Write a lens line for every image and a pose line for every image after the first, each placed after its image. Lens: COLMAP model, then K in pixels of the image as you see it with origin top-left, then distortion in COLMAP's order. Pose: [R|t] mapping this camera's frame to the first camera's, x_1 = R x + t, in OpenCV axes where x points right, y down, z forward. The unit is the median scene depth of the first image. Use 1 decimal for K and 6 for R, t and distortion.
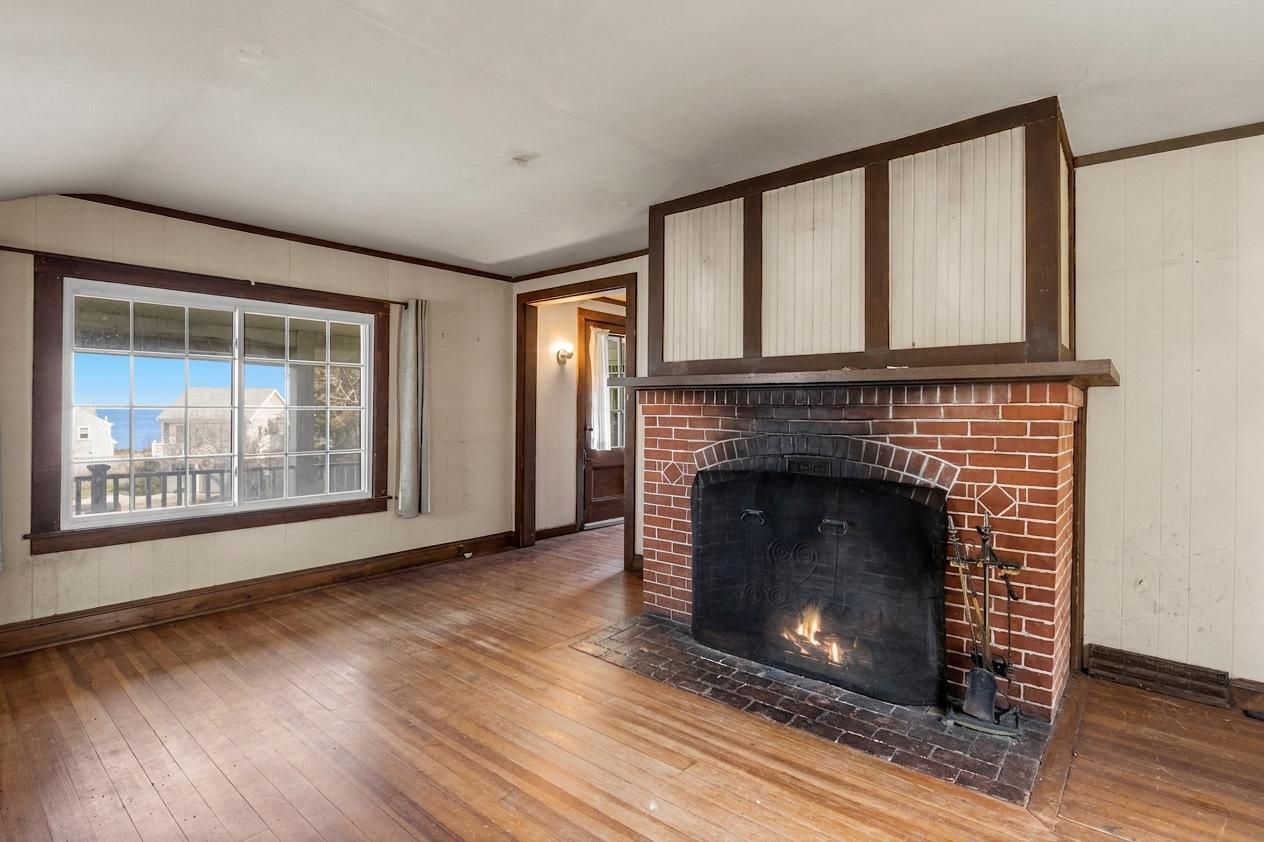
lens RADIAL K [[610.1, 0, 630.9], [0, 610.1, 412.1], [0, 0, 1]] dist [0.000489, -0.000779]
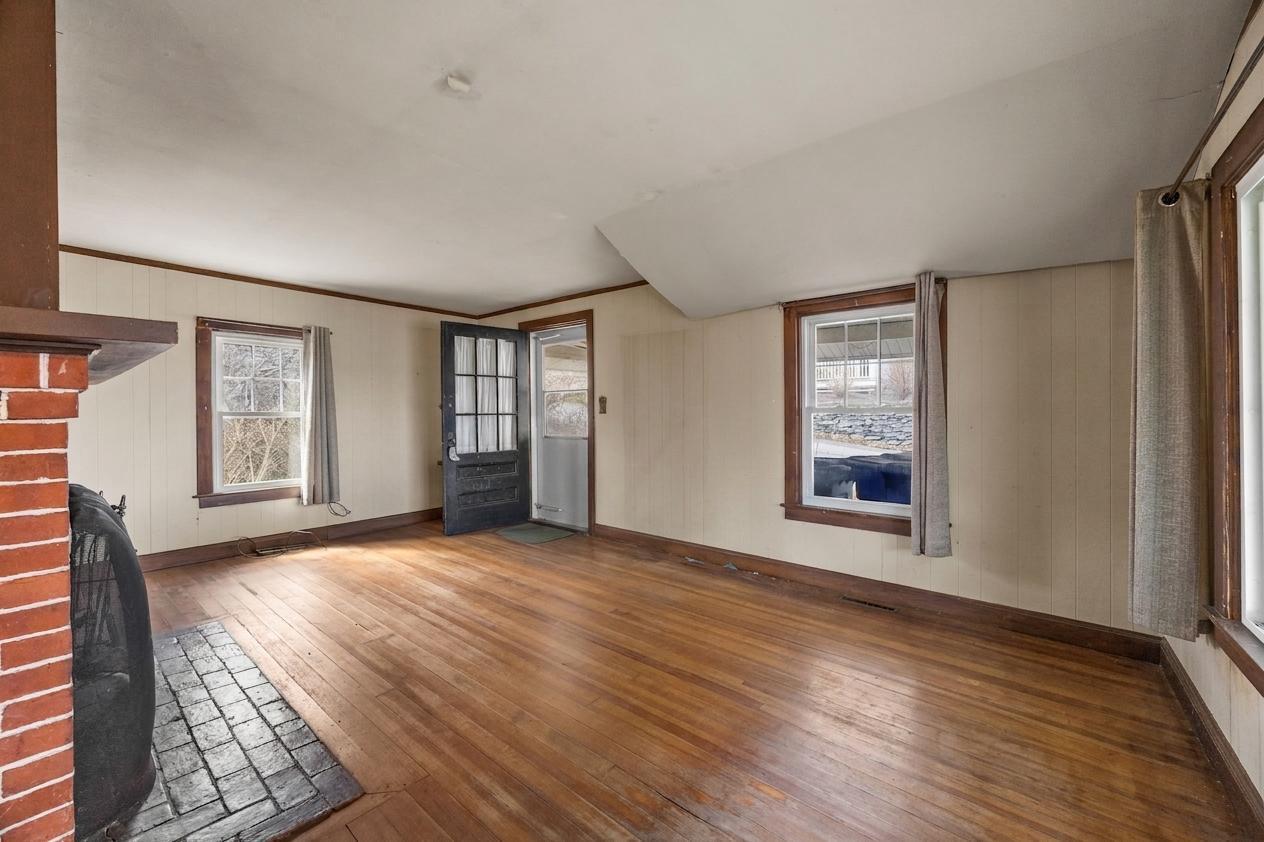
lens RADIAL K [[481.6, 0, 630.2], [0, 481.6, 416.9], [0, 0, 1]] dist [-0.000414, 0.001081]
pose [[-0.999949, 0.006618, -0.007588, -0.538822], [0.006551, 0.999940, 0.008794, -0.008847], [0.007646, 0.008744, -0.999933, 2.182218]]
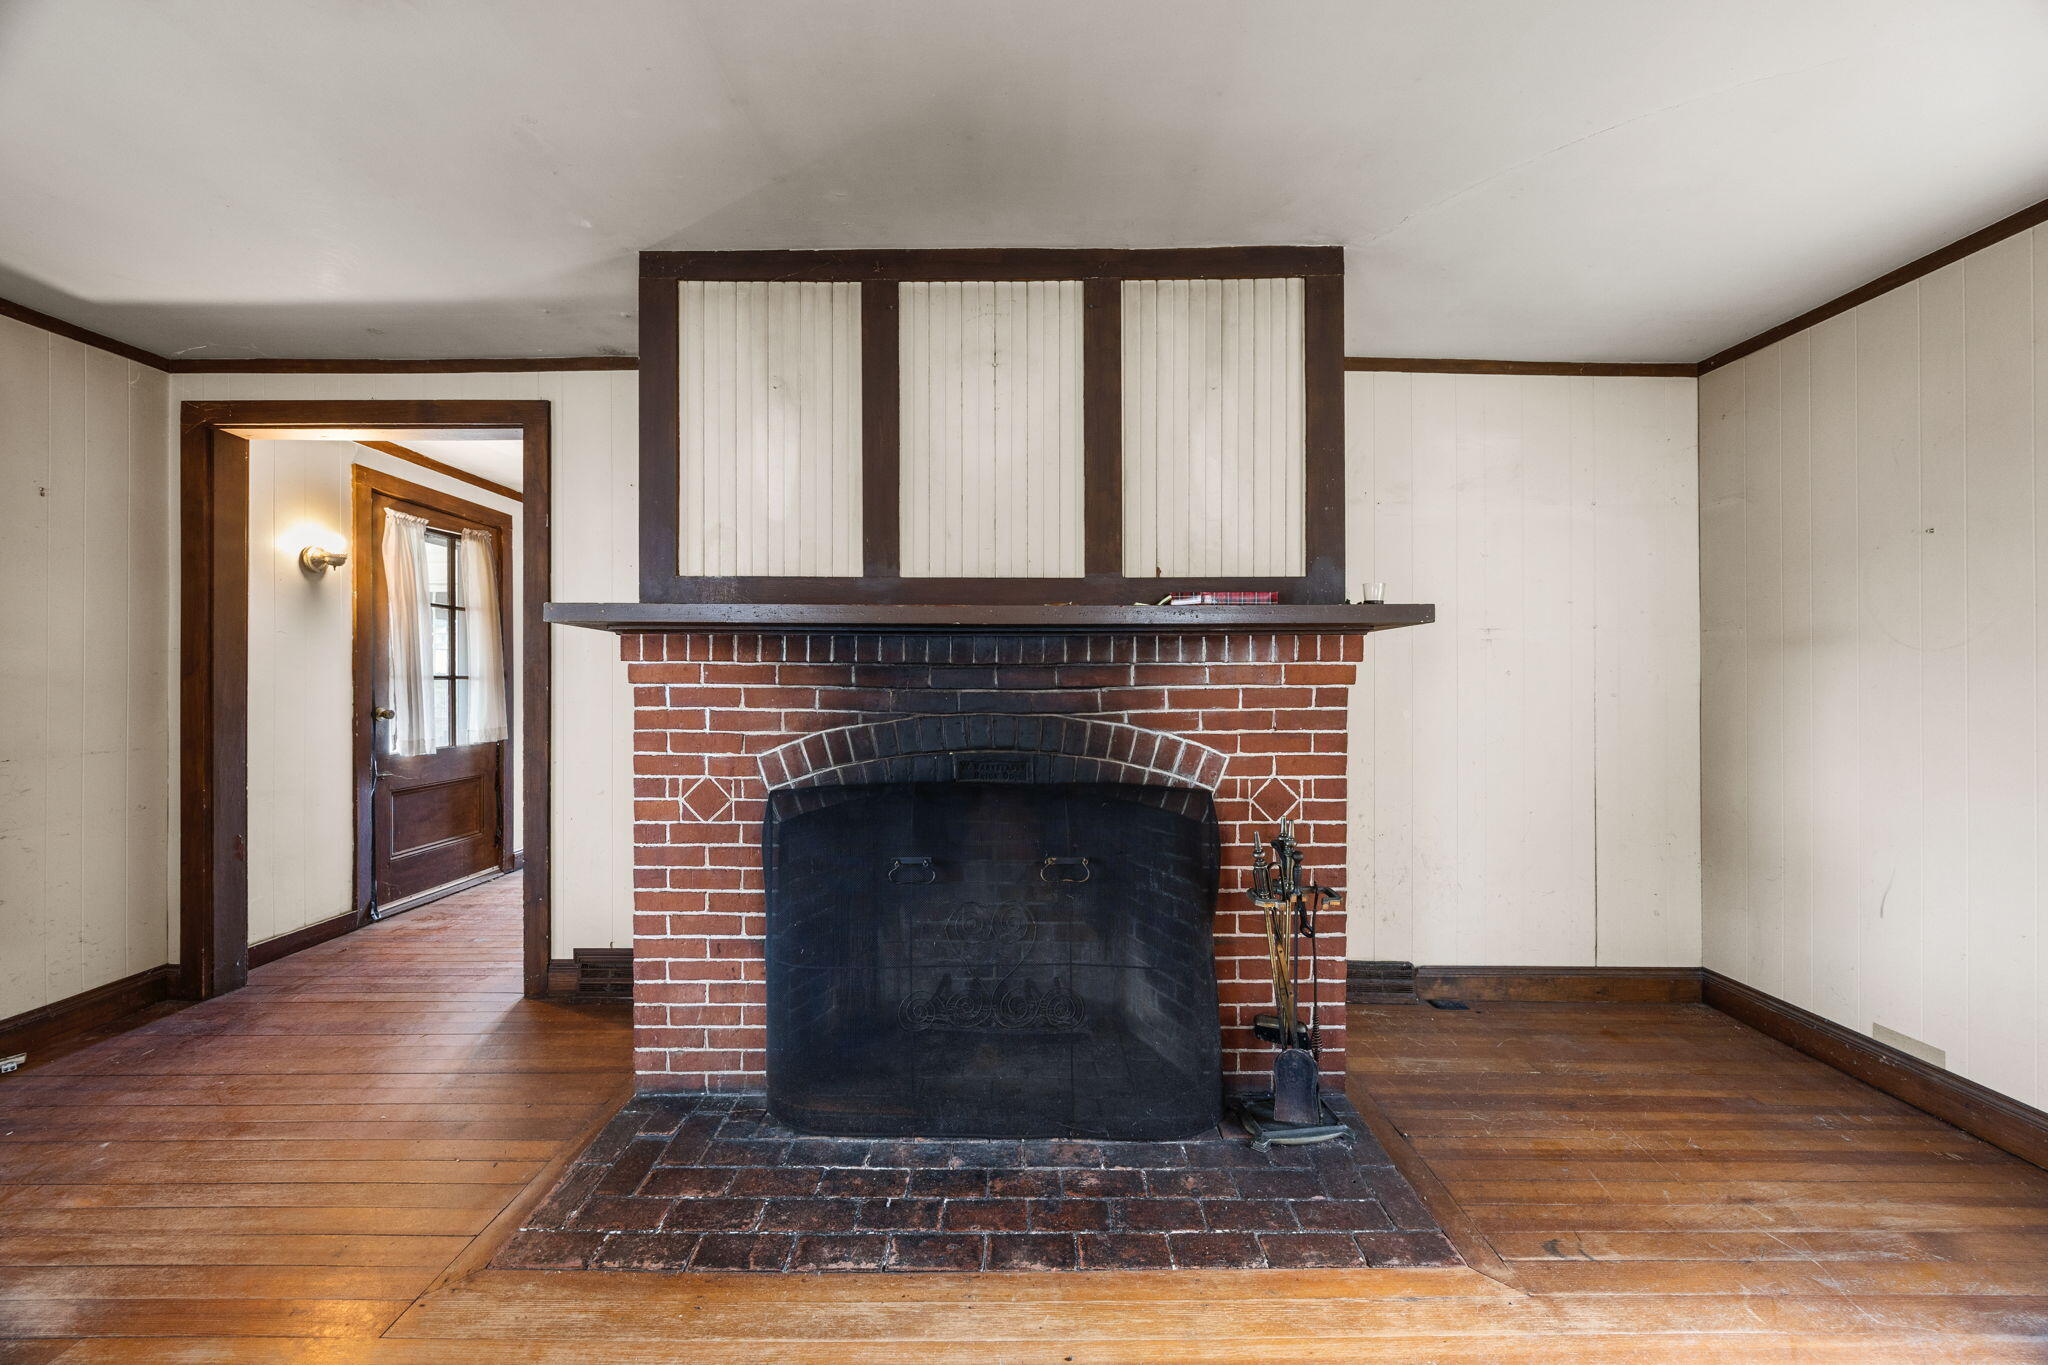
lens RADIAL K [[780.3, 0, 1031.9], [0, 780.3, 680.1], [0, 0, 1]] dist [-0.000414, 0.001081]
pose [[0.767424, -0.006355, 0.641108, -0.149066], [0.005095, 0.999980, 0.003813, 0.001482], [-0.641119, 0.000340, 0.767441, 0.370908]]
